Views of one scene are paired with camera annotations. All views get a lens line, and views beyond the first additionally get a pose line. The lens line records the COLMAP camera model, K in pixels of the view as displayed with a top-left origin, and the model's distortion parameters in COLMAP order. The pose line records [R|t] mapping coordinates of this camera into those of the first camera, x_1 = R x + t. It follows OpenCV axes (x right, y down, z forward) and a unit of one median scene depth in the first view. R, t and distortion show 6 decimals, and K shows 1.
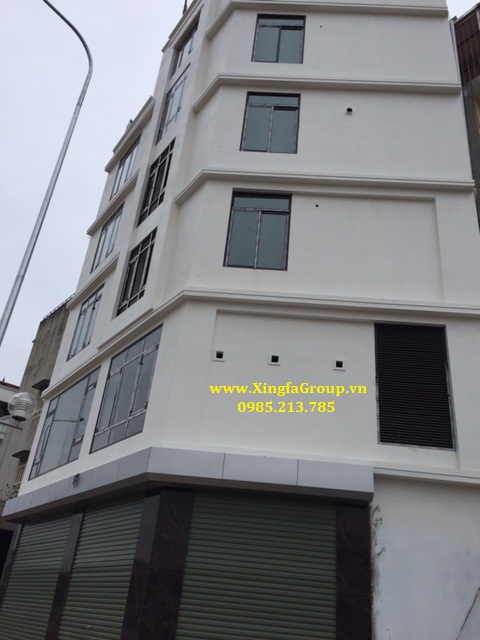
lens RADIAL K [[550.5, 0, 240.0], [0, 550.5, 320.0], [0, 0, 1]] dist [0.082021, -0.105205]
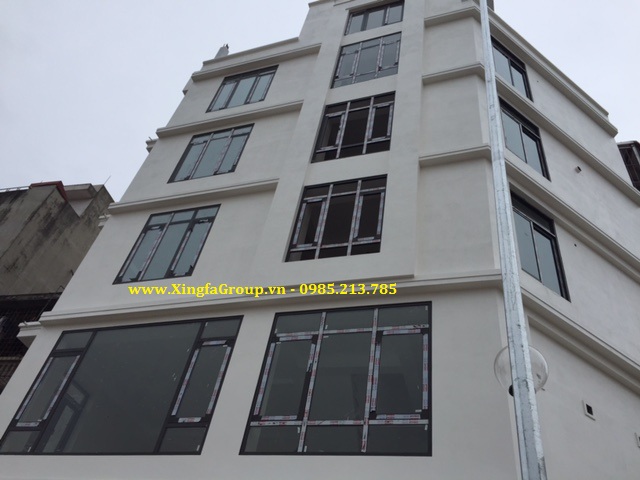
lens RADIAL K [[550.5, 0, 320.0], [0, 550.5, 240.0], [0, 0, 1]] dist [0.082021, -0.105205]
pose [[0.809413, 0.433764, 0.395852, -0.545031], [-0.345984, 0.896919, -0.275373, 0.171561], [-0.474494, 0.085932, 0.876054, 0.413854]]
